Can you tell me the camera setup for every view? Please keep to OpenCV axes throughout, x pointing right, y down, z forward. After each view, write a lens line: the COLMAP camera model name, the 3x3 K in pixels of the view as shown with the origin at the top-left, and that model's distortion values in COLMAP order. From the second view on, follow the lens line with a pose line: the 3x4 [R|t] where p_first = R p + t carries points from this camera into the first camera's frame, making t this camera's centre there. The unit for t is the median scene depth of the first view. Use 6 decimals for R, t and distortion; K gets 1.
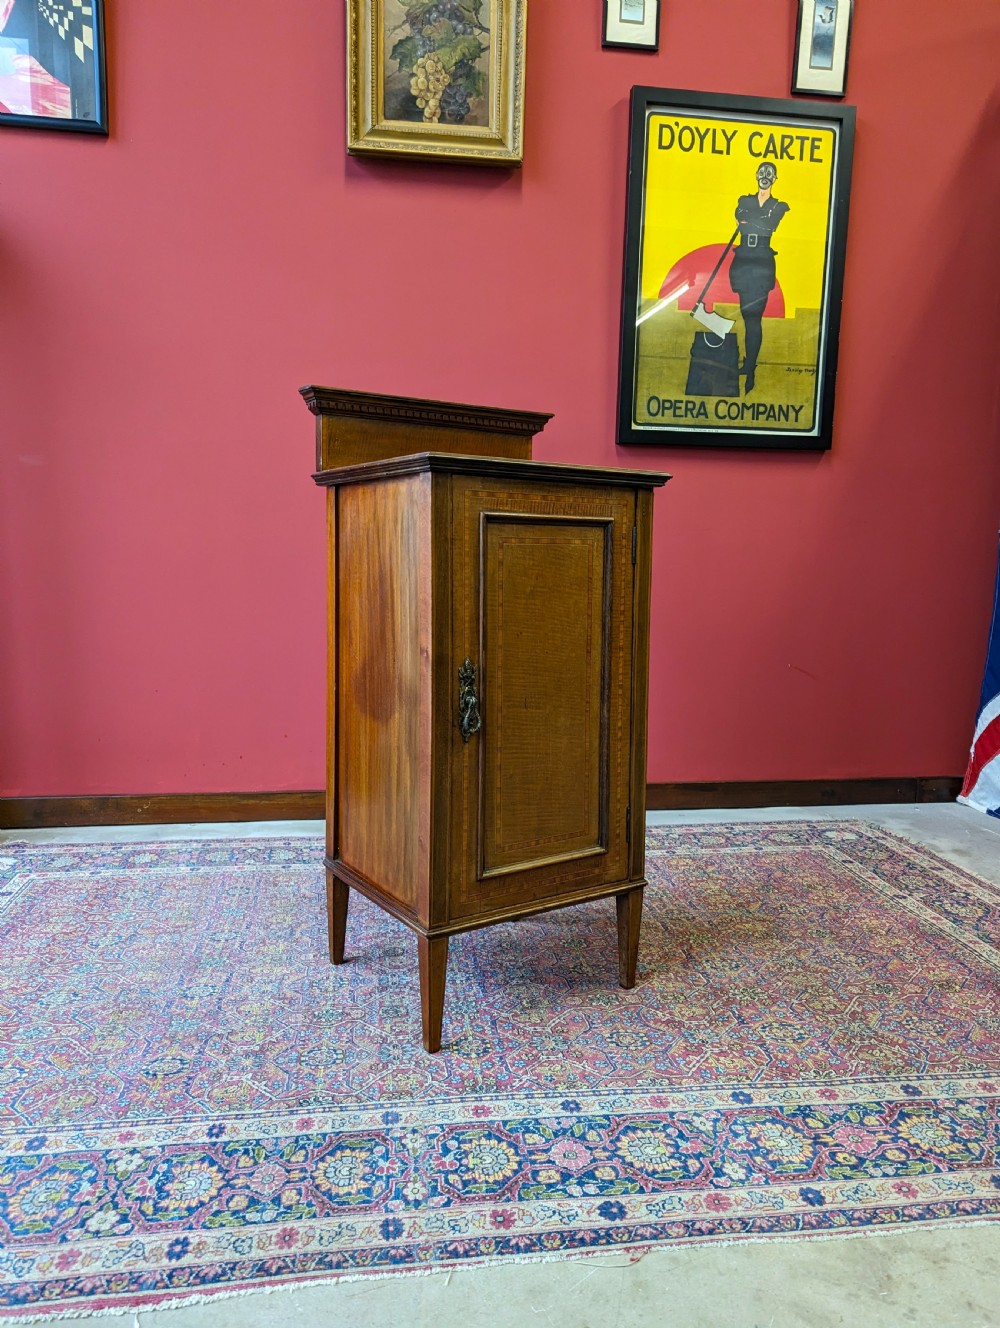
lens RADIAL K [[926.0, 0, 508.7], [0, 926.0, 652.0], [0, 0, 1]] dist [0.068990, -0.062463]
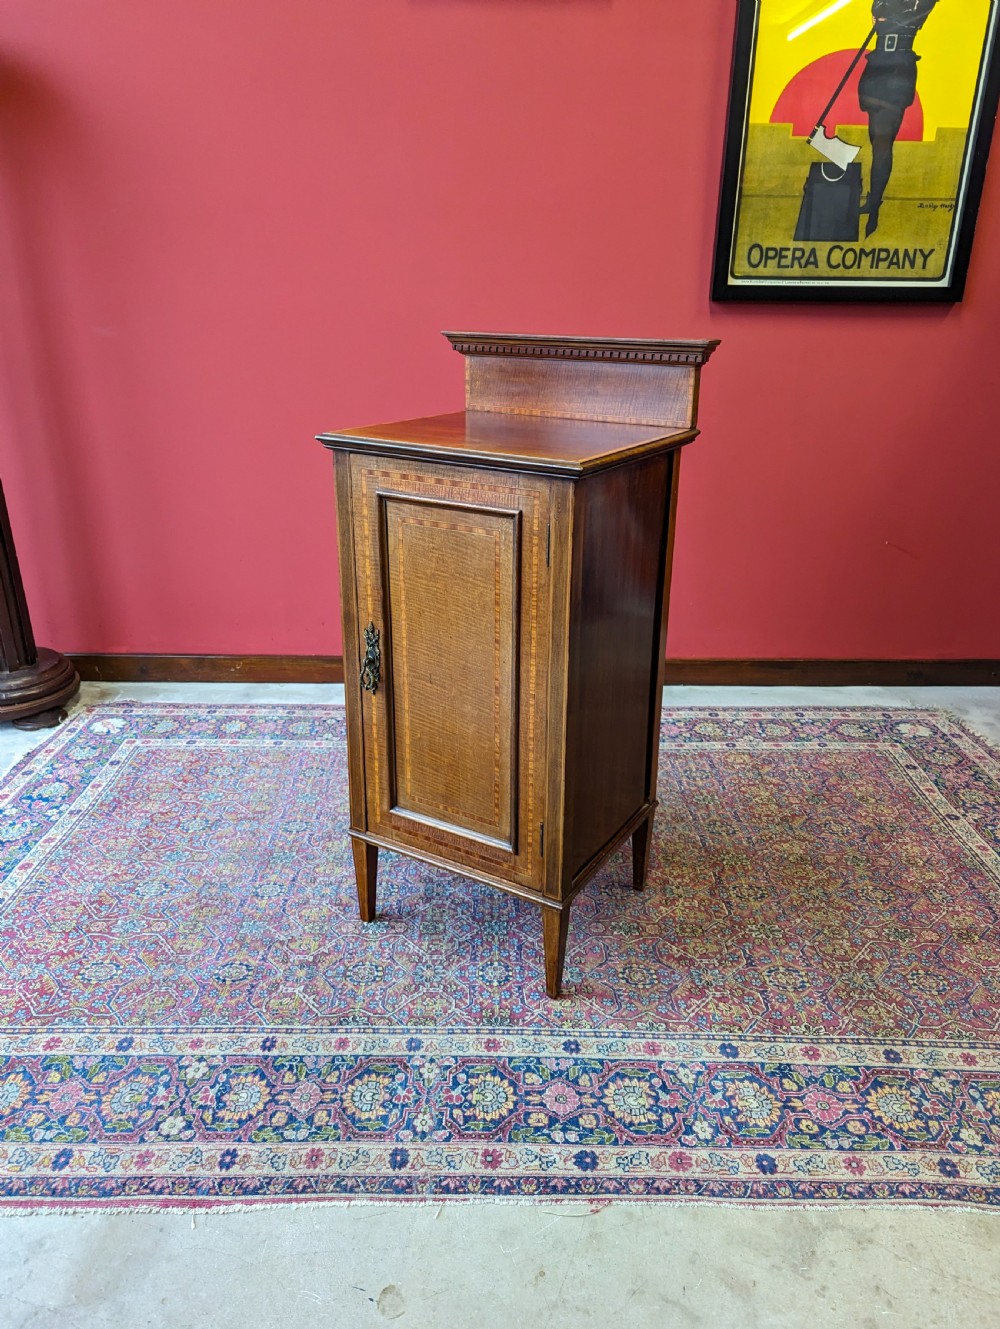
lens RADIAL K [[950.2, 0, 509.0], [0, 950.2, 645.7], [0, 0, 1]] dist [0.065399, -0.057520]
pose [[0.990728, 0.044029, -0.128531, 0.126949], [-0.010458, 0.967941, 0.250958, -0.292892], [0.135460, -0.247287, 0.959427, -0.002924]]
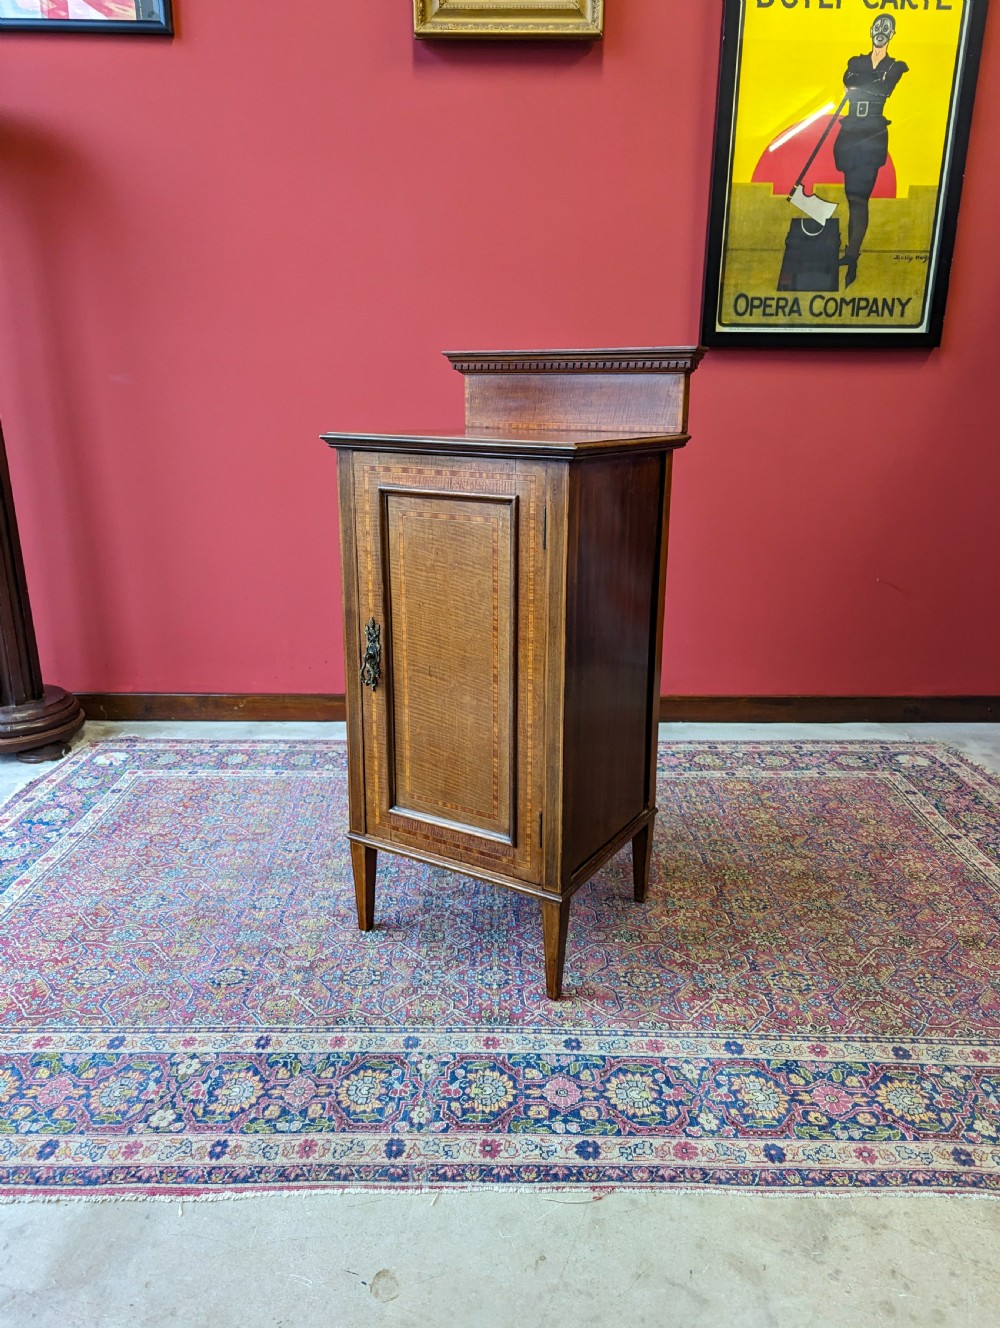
lens RADIAL K [[937.3, 0, 509.1], [0, 937.3, 646.4], [0, 0, 1]] dist [0.066393, -0.060270]
pose [[0.990564, 0.027911, -0.134182, 0.137450], [-0.006224, 0.987194, 0.159405, -0.167723], [0.136913, -0.157066, 0.978052, -0.032338]]
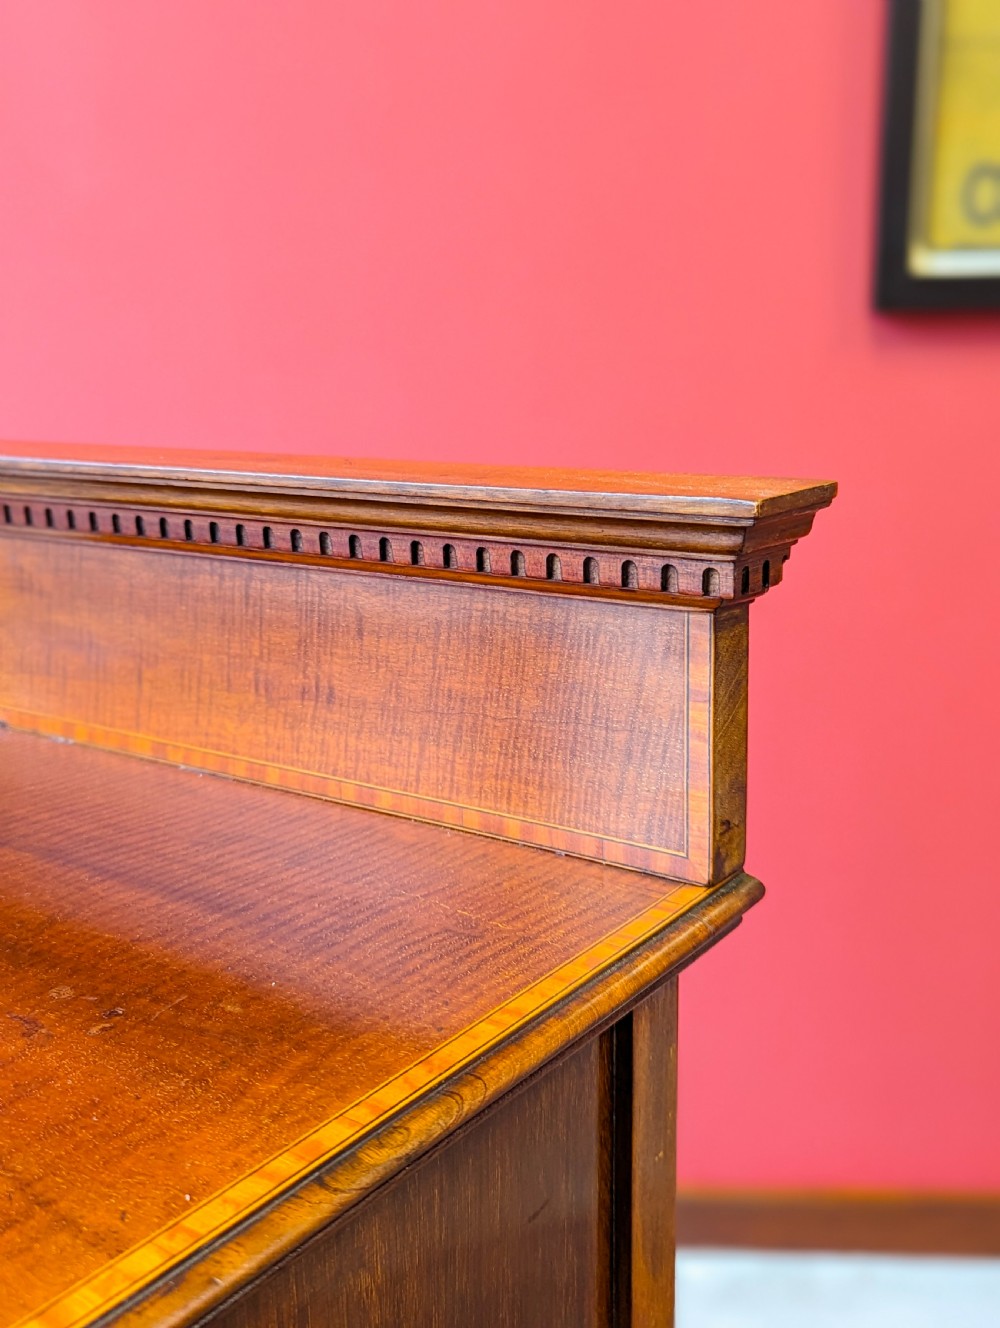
lens RADIAL K [[1422.9, 0, 505.4], [0, 1422.9, 688.3], [0, 0, 1]] dist [0.112014, -0.243027]
pose [[0.977605, 0.016454, -0.209803, 0.218894], [0.015217, 0.988802, 0.148452, -0.372680], [0.209896, -0.148320, 0.966408, 0.952518]]
